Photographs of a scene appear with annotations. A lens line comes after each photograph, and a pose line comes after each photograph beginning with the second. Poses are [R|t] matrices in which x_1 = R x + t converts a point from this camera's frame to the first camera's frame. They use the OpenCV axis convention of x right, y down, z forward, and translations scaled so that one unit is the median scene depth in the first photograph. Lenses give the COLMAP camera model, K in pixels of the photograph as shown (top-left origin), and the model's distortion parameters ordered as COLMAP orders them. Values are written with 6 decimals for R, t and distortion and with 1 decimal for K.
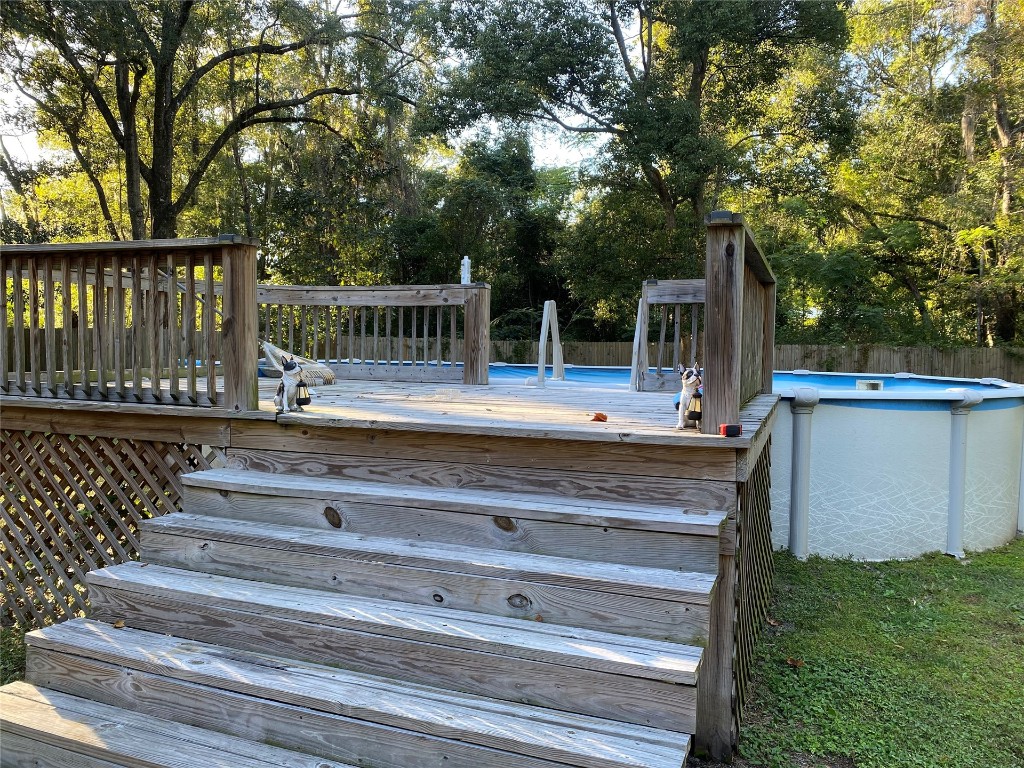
lens RADIAL K [[800.1, 0, 511.0], [0, 800.1, 382.6], [0, 0, 1]] dist [-0.001022, 0.003095]
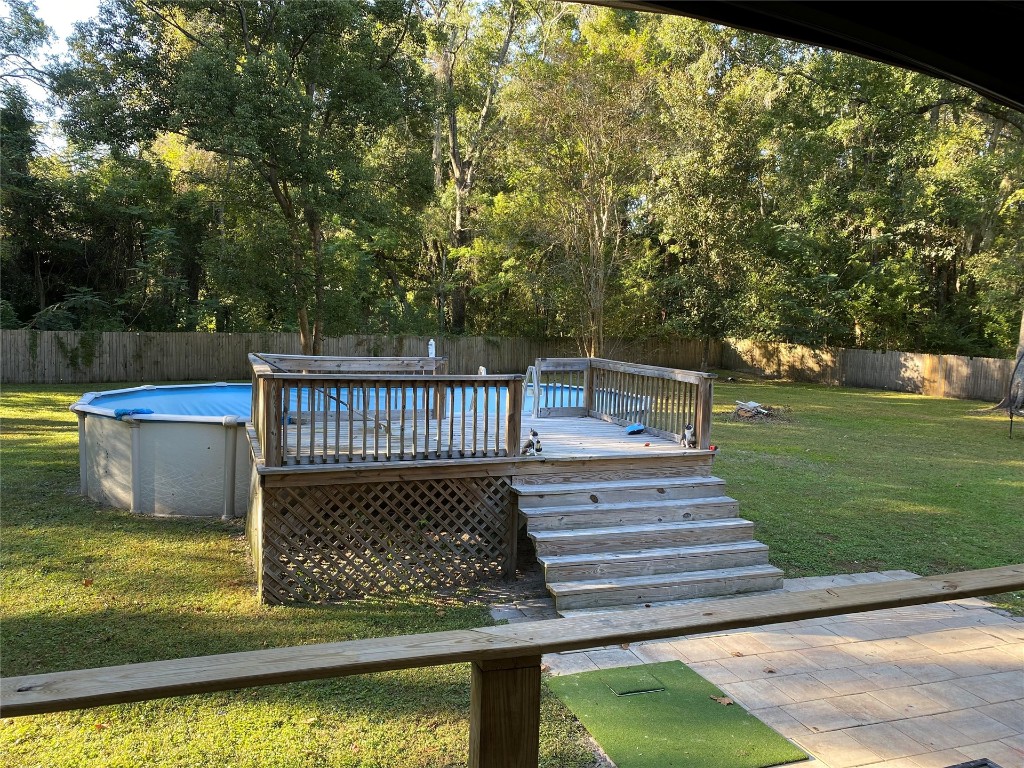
lens RADIAL K [[800.1, 0, 511.0], [0, 800.1, 382.6], [0, 0, 1]] dist [-0.001022, 0.003095]
pose [[0.753810, -0.049160, 0.655251, -1.719260], [0.013704, 0.998157, 0.059121, -0.284233], [-0.656949, -0.035587, 0.753095, -0.550489]]
